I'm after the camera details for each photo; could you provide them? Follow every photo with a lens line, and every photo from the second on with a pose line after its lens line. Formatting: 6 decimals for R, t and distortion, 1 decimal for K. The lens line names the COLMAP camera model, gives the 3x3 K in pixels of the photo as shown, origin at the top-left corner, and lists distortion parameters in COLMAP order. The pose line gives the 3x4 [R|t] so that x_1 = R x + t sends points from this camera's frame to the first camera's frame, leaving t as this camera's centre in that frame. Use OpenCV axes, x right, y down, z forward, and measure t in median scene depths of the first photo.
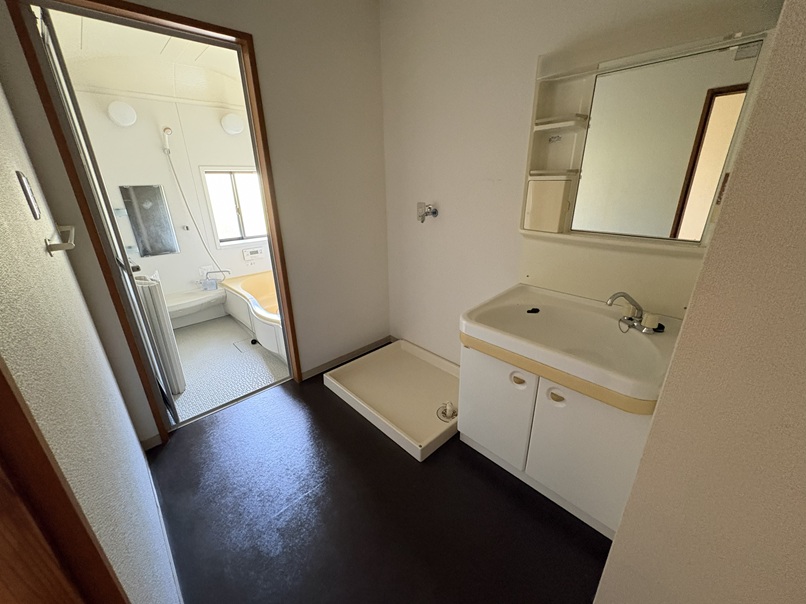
lens RADIAL K [[321.0, 0, 400.3], [0, 321.0, 301.1], [0, 0, 1]] dist [-0.003631, 0.000301]
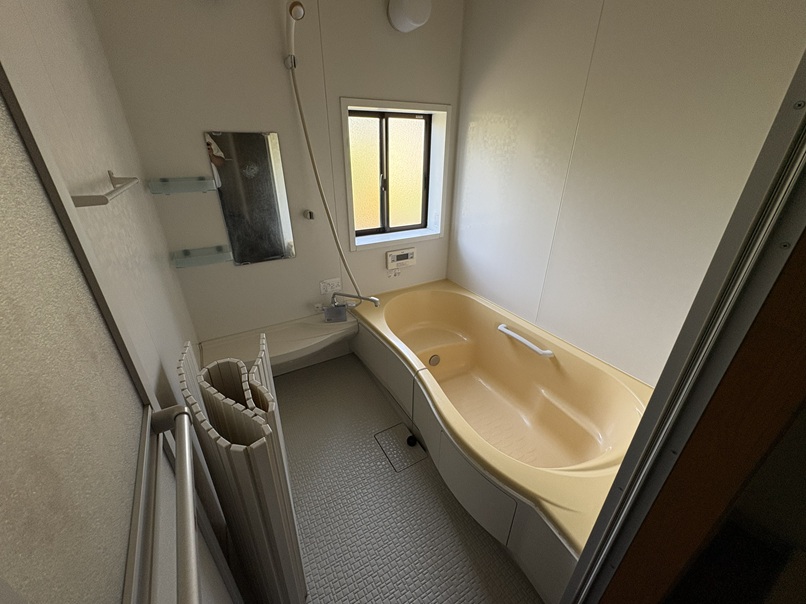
lens RADIAL K [[321.0, 0, 404.4], [0, 321.0, 300.2], [0, 0, 1]] dist [-0.003631, 0.000301]
pose [[0.976642, 0.119464, -0.178603, -0.363857], [-0.102405, 0.989511, 0.101887, -0.144768], [0.188902, -0.081218, 0.978632, 0.442400]]
